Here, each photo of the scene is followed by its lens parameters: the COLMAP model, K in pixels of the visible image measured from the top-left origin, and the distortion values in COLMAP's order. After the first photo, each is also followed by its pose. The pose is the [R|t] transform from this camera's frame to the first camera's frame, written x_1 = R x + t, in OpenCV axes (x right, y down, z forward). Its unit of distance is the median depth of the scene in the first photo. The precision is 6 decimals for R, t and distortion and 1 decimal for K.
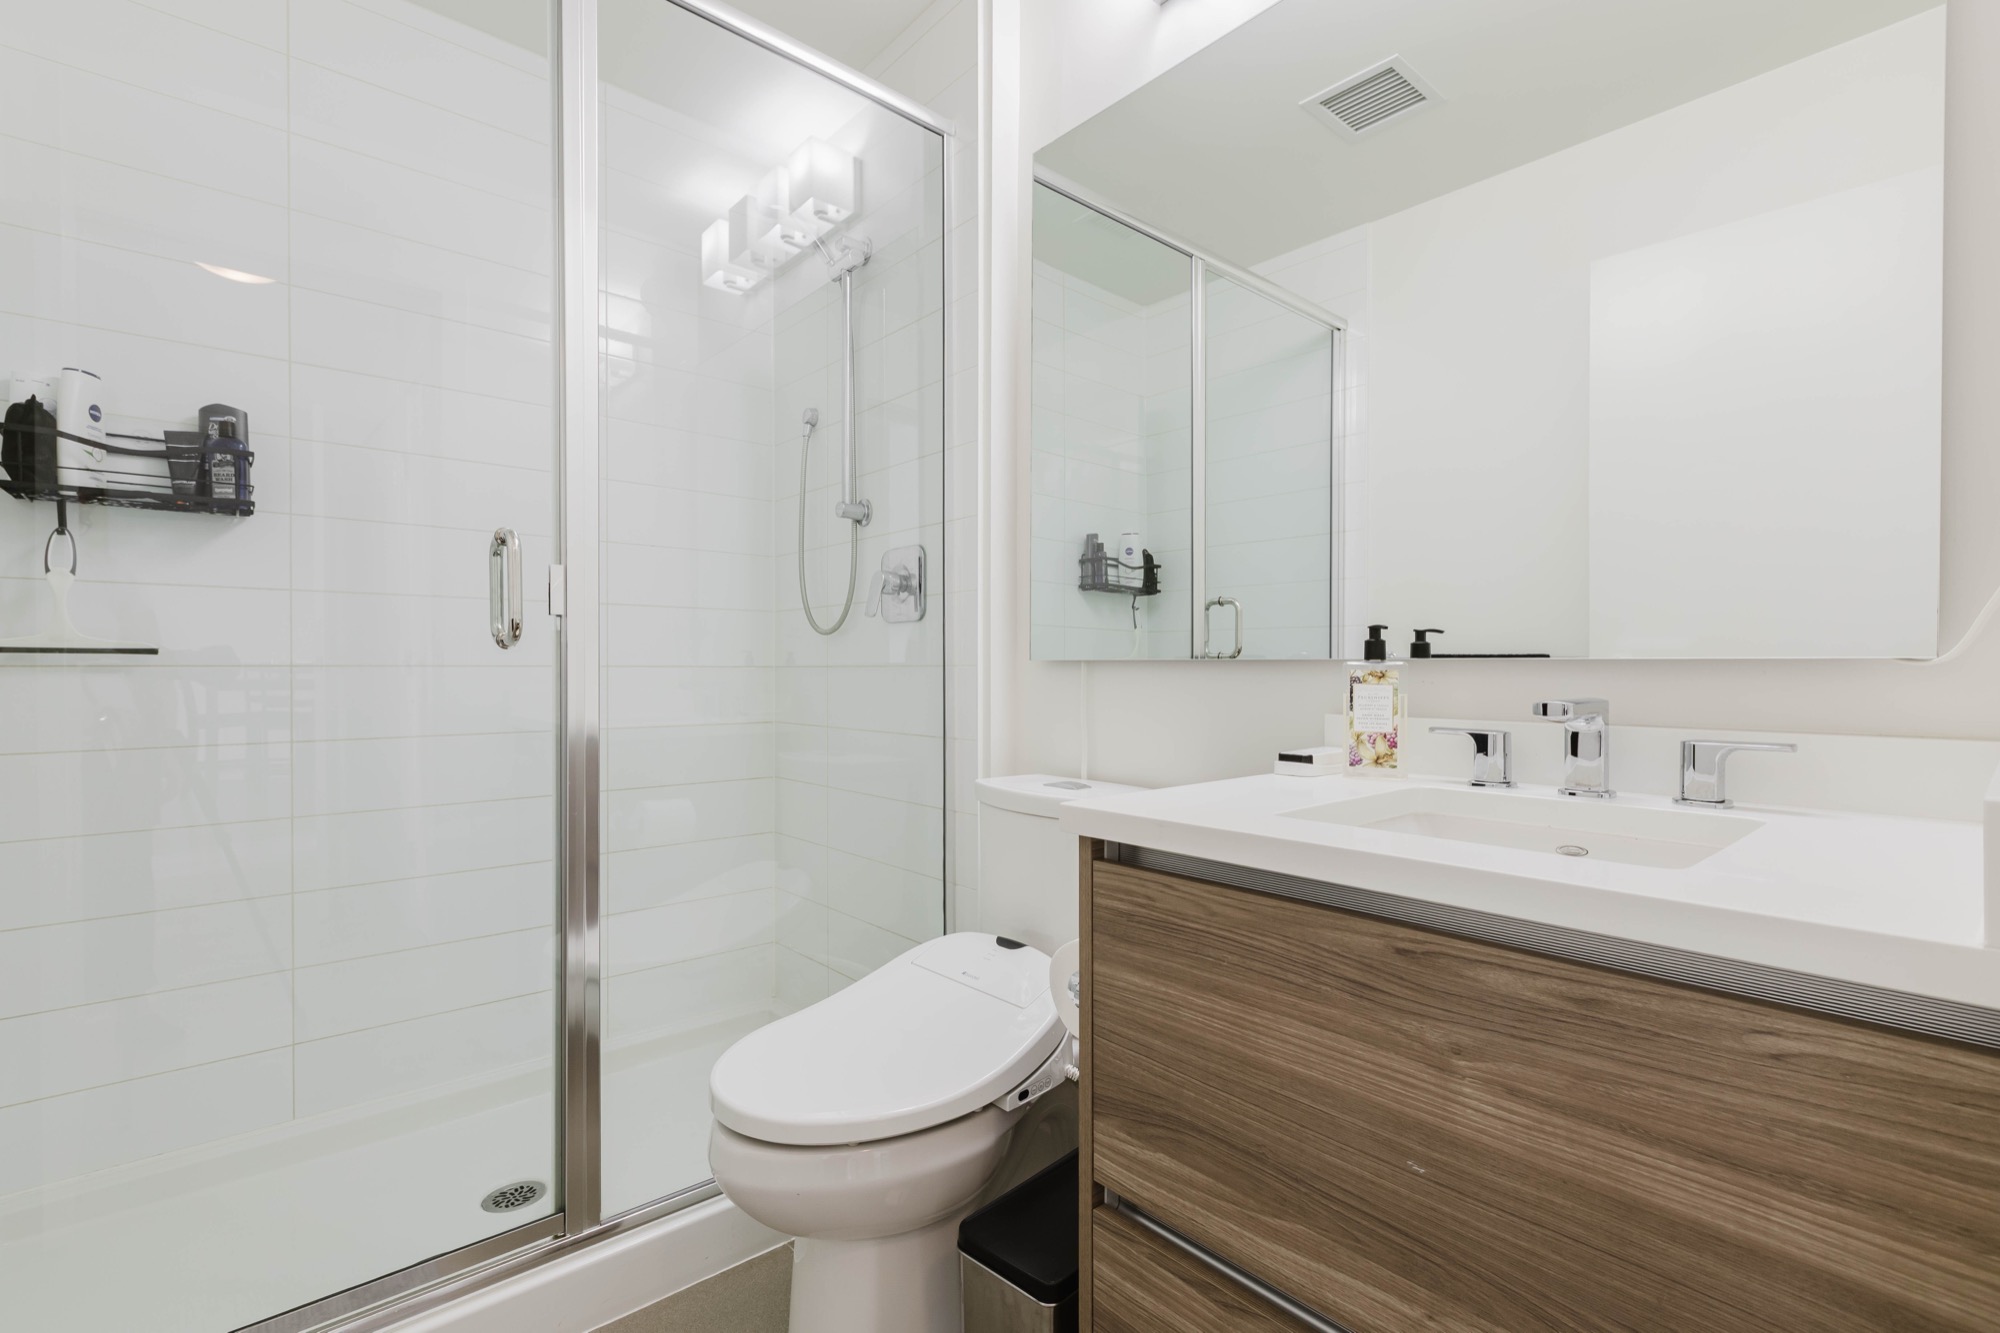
lens RADIAL K [[903.9, 0, 1005.8], [0, 903.9, 673.0], [0, 0, 1]] dist [0.004888, -0.002180]
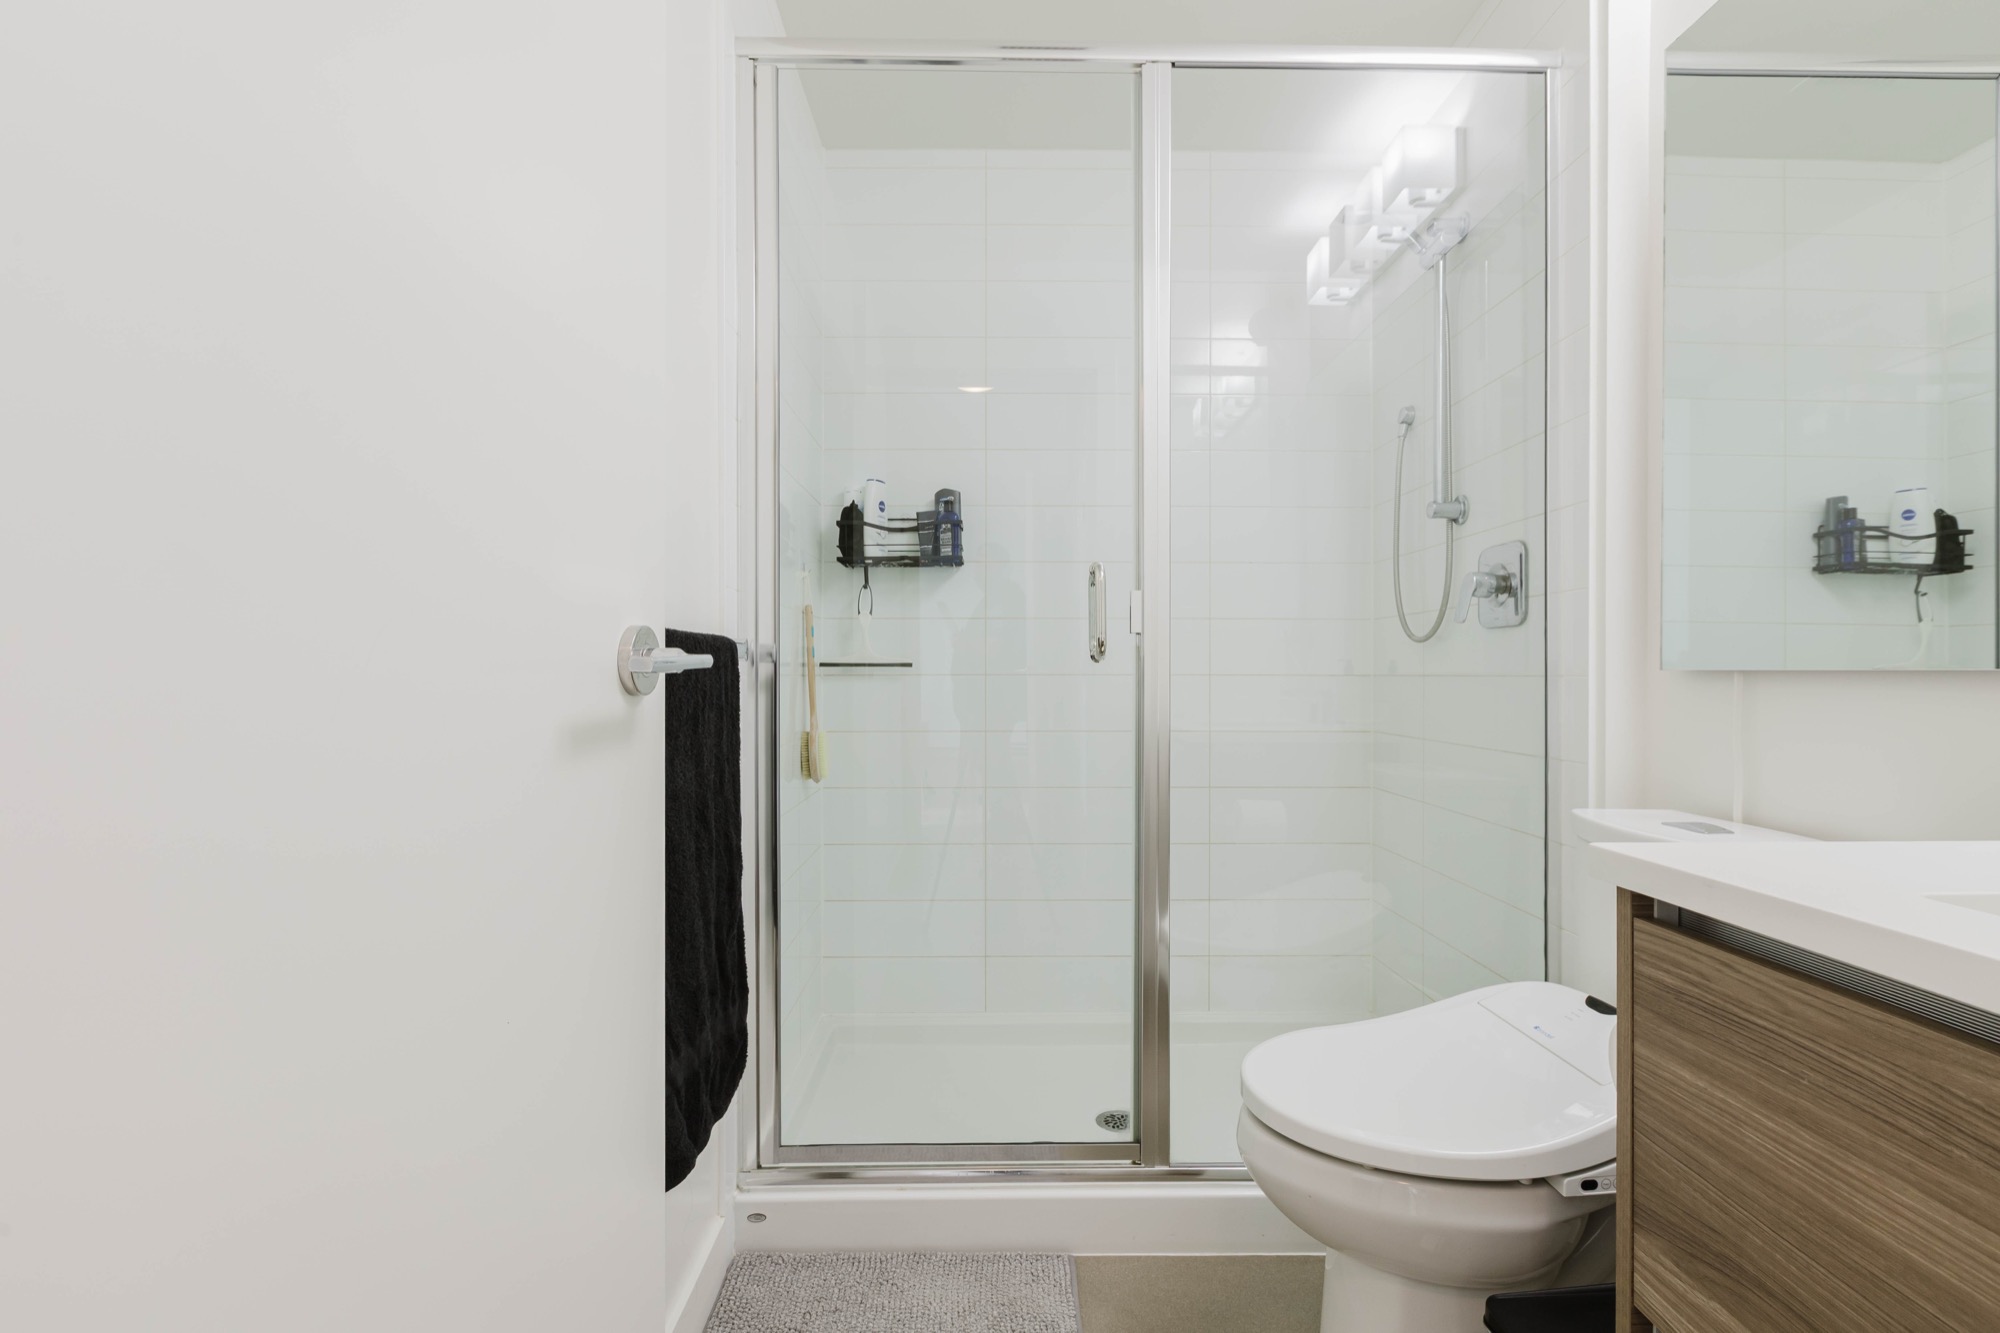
lens RADIAL K [[903.9, 0, 1028.2], [0, 903.9, 677.8], [0, 0, 1]] dist [0.004888, -0.002180]
pose [[0.768570, 0.004374, -0.639751, 0.137231], [-0.004936, 0.999987, 0.000908, -0.006177], [0.639746, 0.002460, 0.768582, 0.007926]]
